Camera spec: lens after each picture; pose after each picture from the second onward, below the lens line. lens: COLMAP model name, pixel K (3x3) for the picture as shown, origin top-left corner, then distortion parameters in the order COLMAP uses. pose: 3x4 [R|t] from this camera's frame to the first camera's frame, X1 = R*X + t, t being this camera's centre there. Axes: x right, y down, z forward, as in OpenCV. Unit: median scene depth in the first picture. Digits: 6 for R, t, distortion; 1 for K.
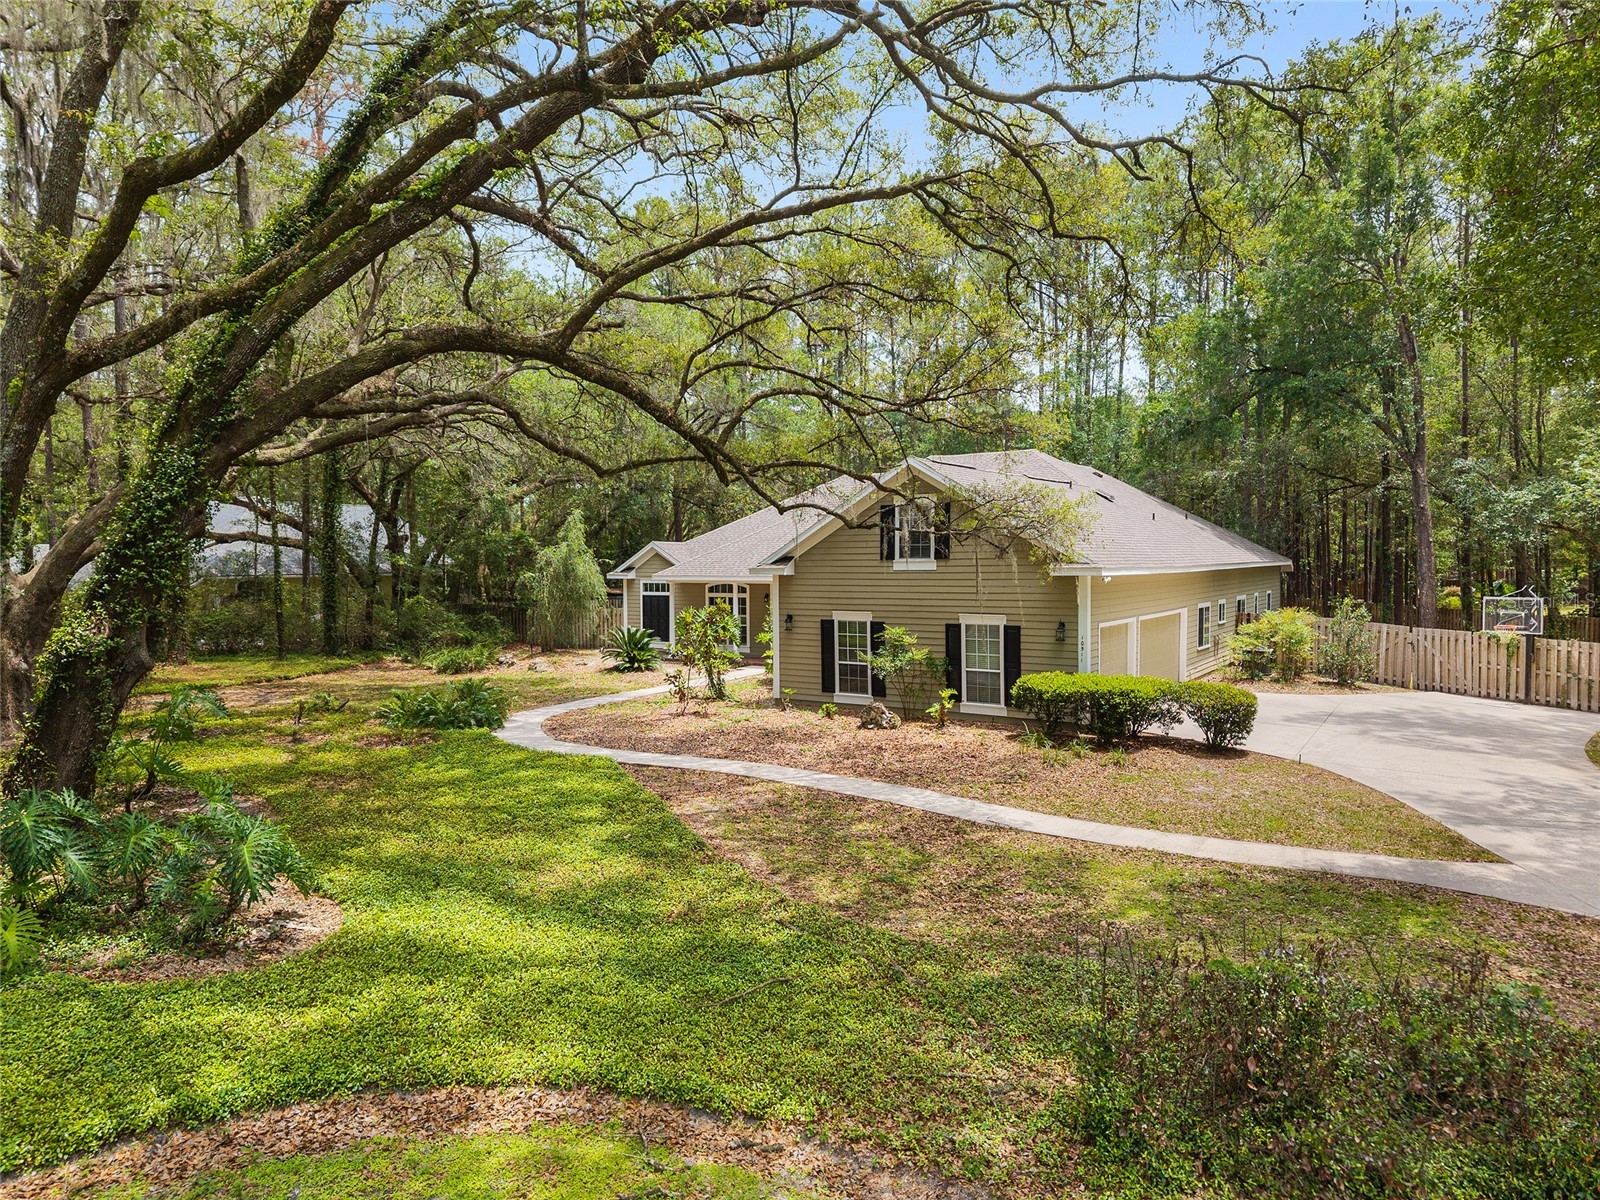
lens RADIAL K [[1061.3, 0, 800.0], [0, 1061.3, 600.0], [0, 0, 1]] dist [-0.037268, -0.000753]
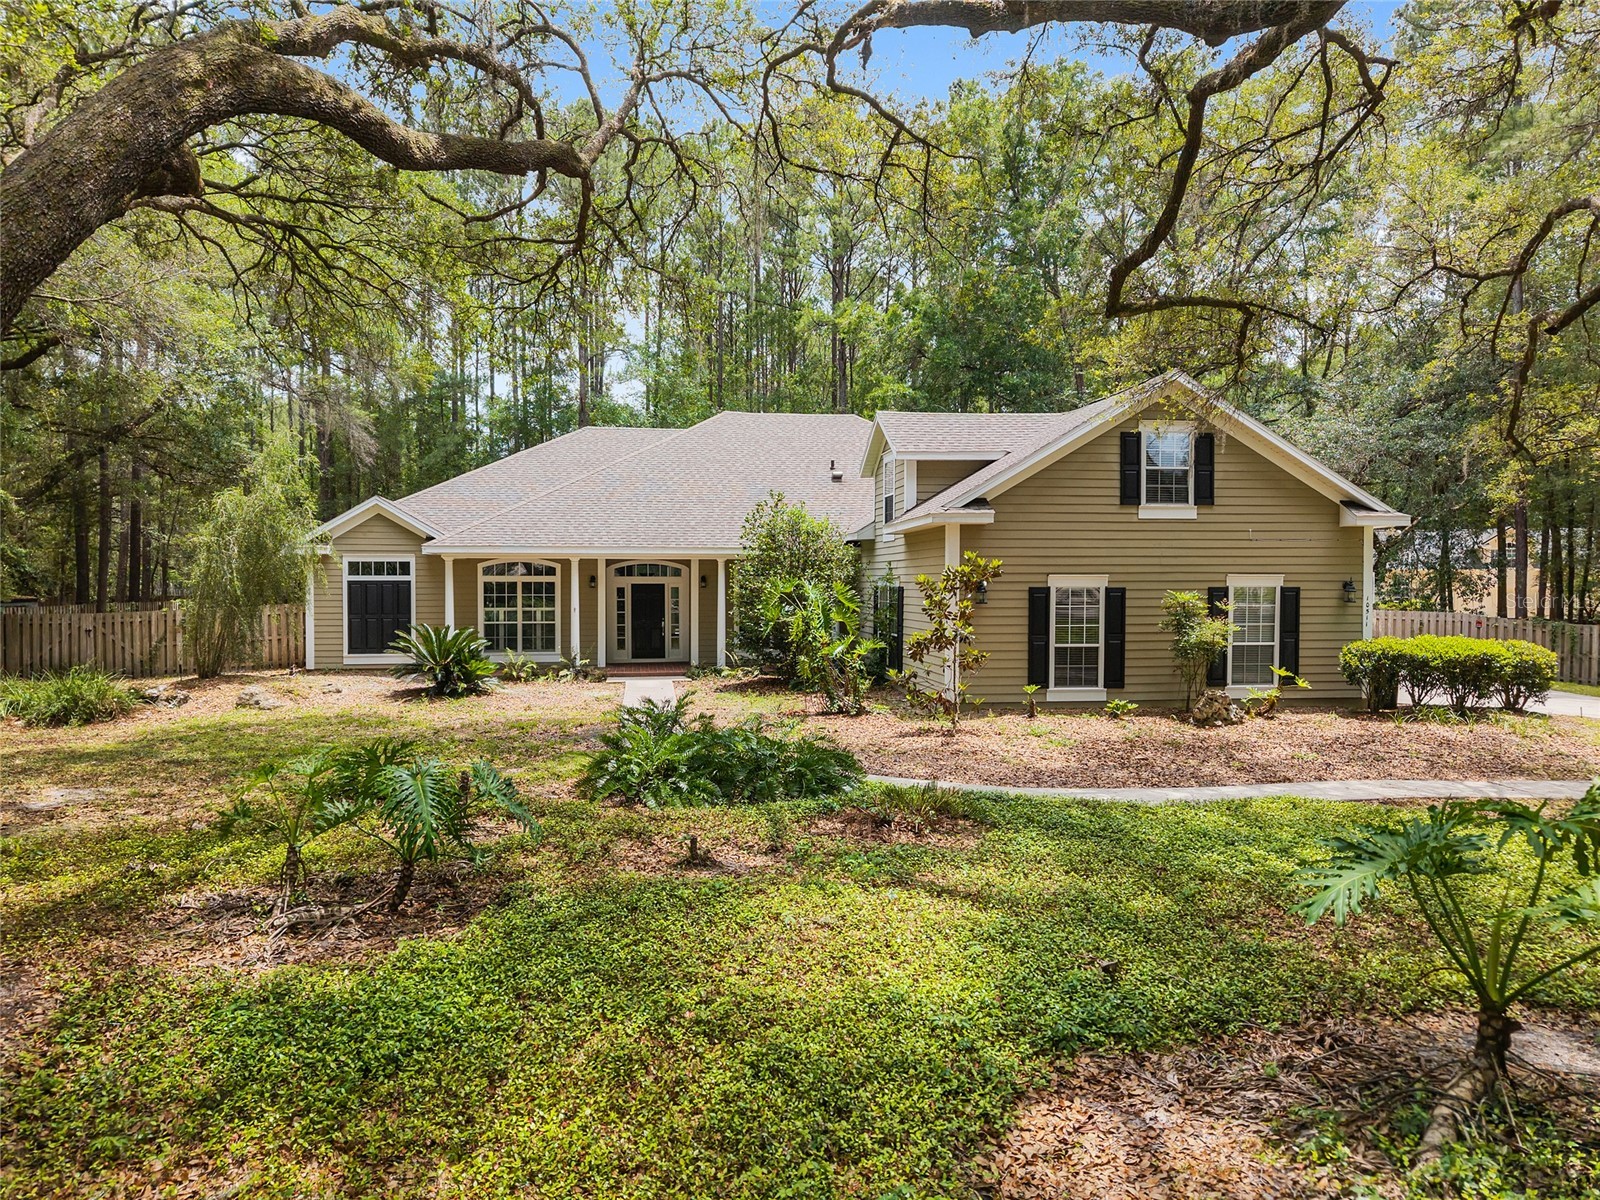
lens RADIAL K [[1061.3, 0, 800.0], [0, 1061.3, 600.0], [0, 0, 1]] dist [-0.037268, -0.000753]
pose [[0.758997, -0.005271, 0.651073, -0.411828], [0.020434, 0.999667, -0.015729, 0.025791], [-0.650774, 0.025242, 0.758852, 0.411267]]
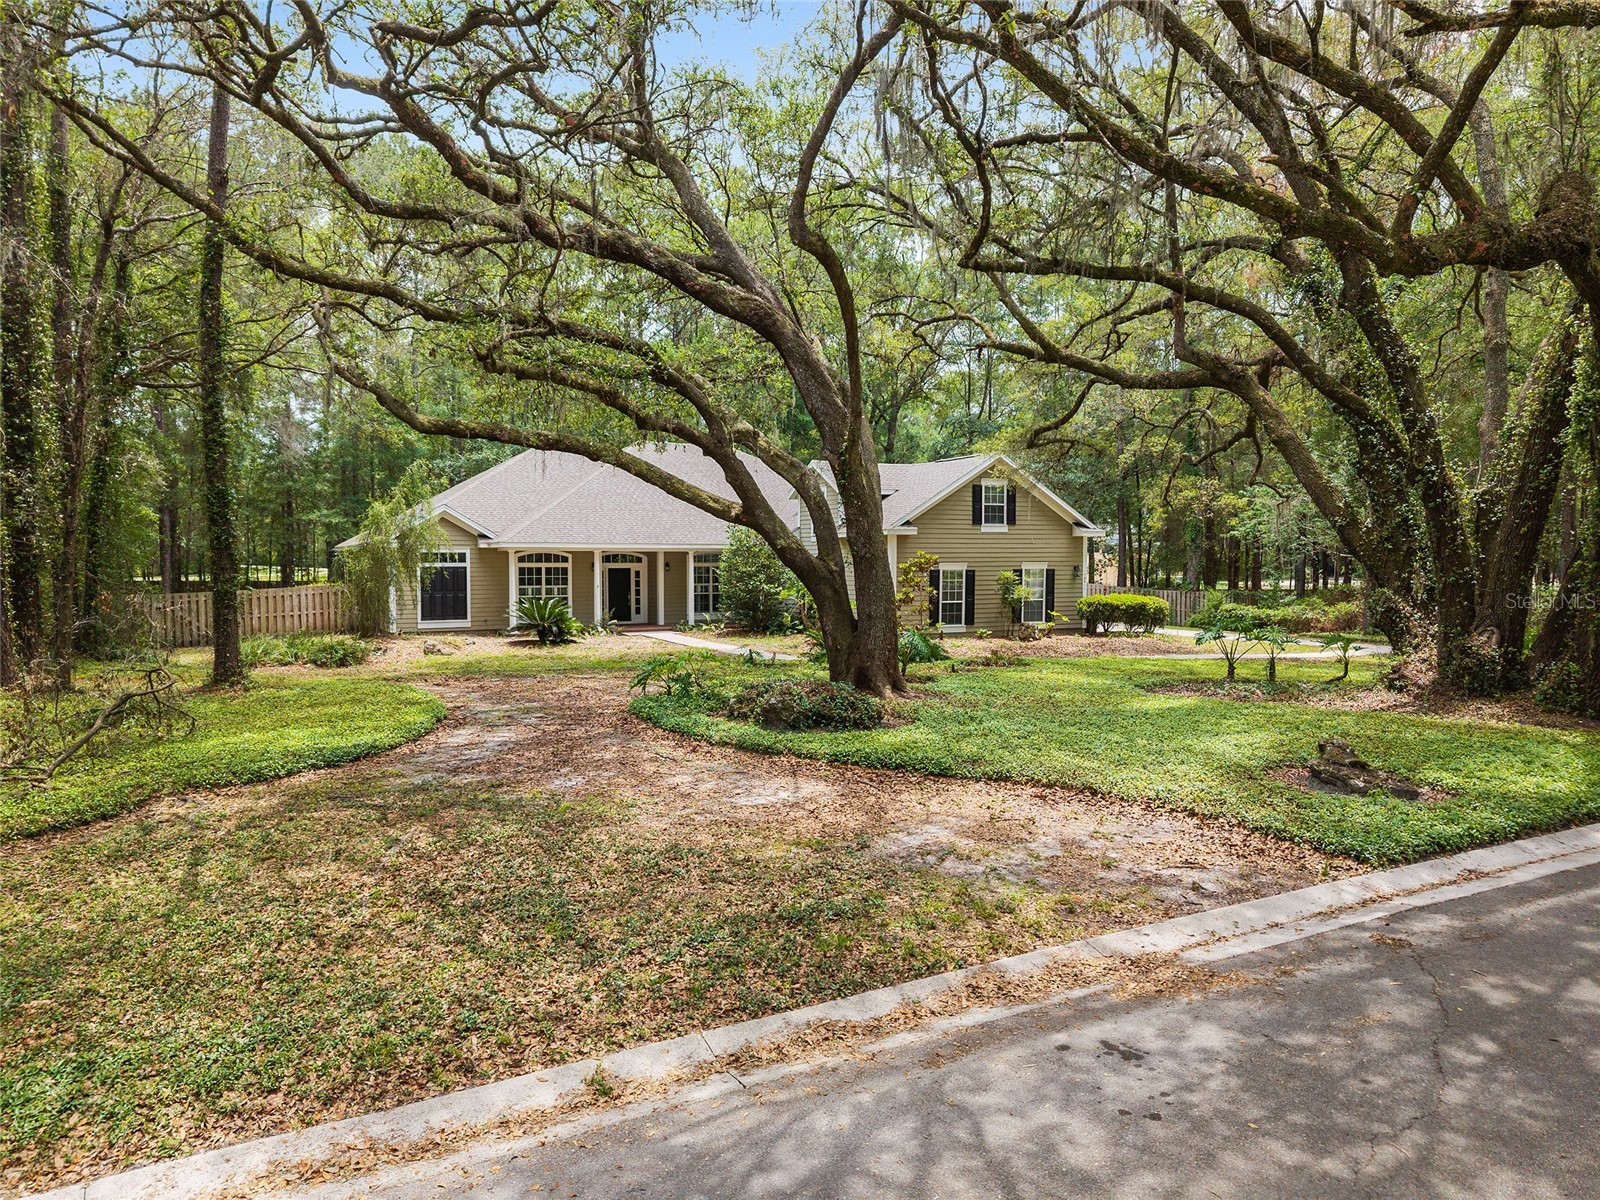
lens RADIAL K [[1061.3, 0, 800.0], [0, 1061.3, 600.0], [0, 0, 1]] dist [-0.037268, -0.000753]
pose [[0.482672, -0.024934, 0.875446, -0.871922], [0.032379, 0.999419, 0.010613, 0.026822], [-0.875203, 0.023224, 0.483199, 0.378310]]
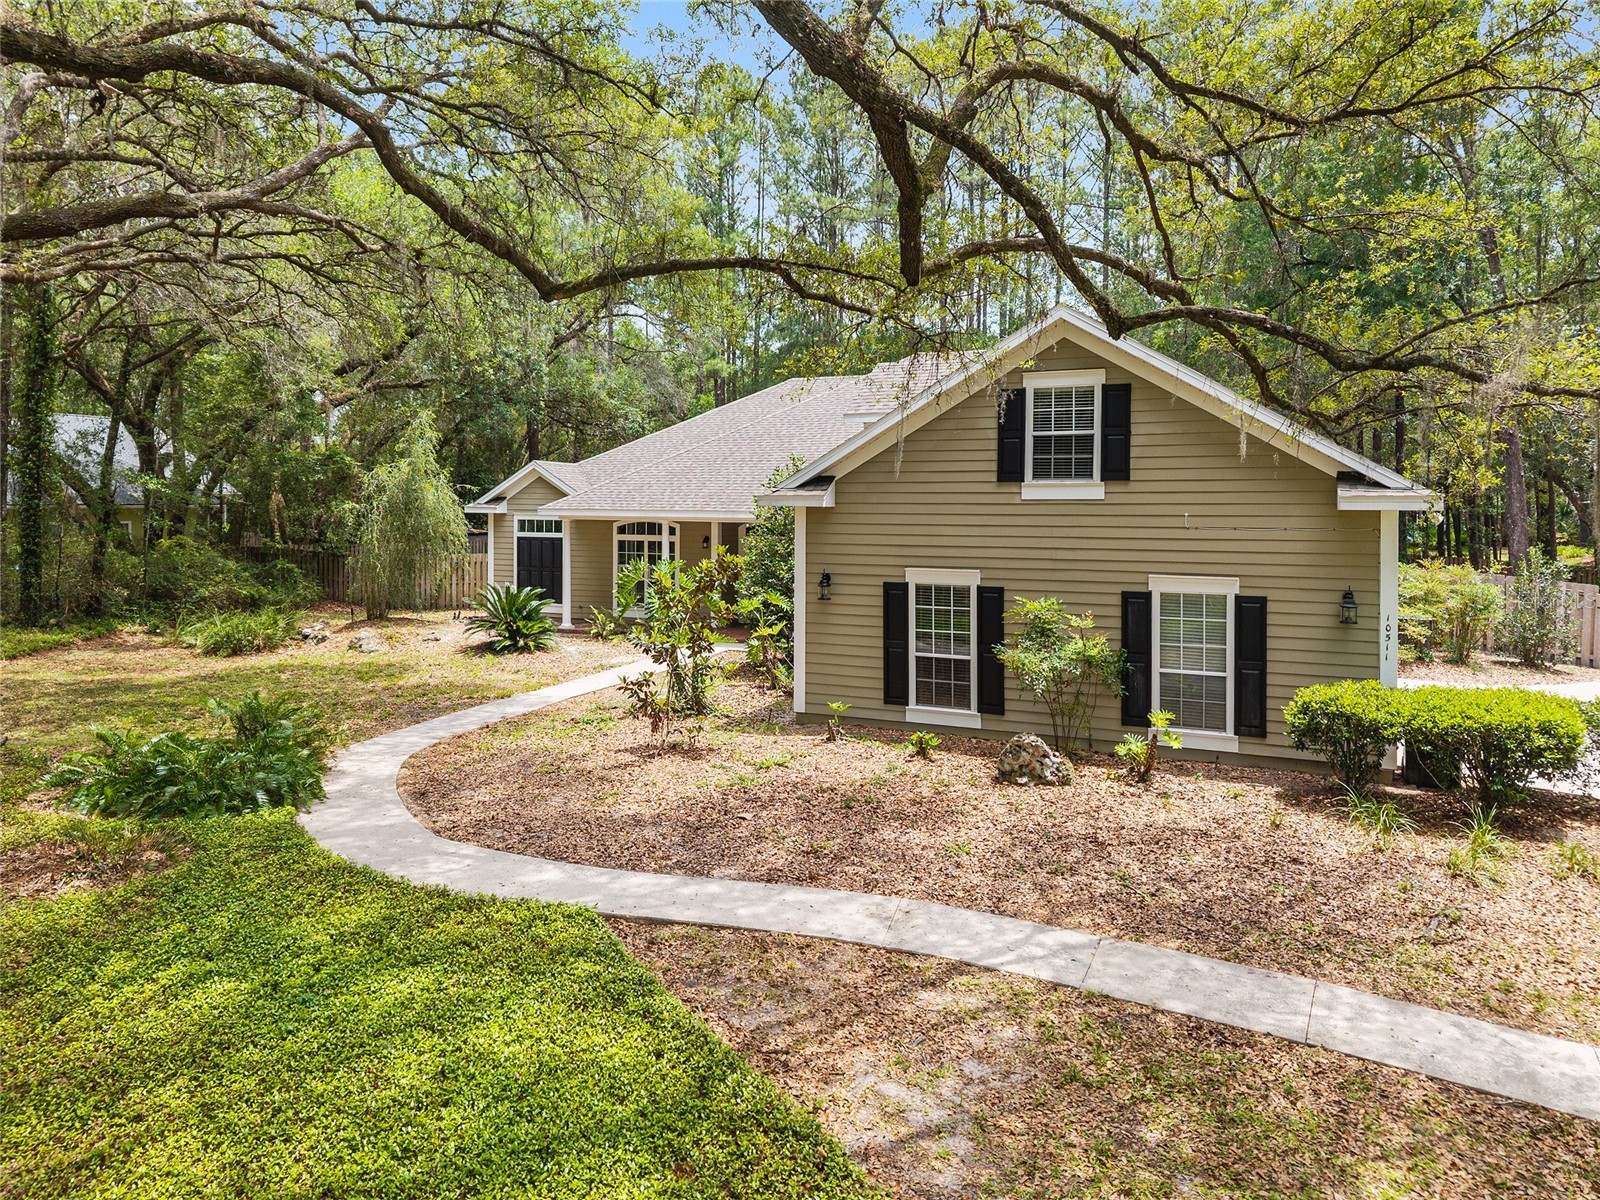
lens RADIAL K [[1104.1, 0, 792.6], [0, 1104.1, 502.9], [0, 0, 1]] dist [-0.024542, -0.000623]
pose [[0.988653, 0.011081, 0.149807, -0.090986], [-0.005885, 0.999367, -0.035082, -0.002793], [-0.150101, 0.033802, 0.988093, 0.290438]]
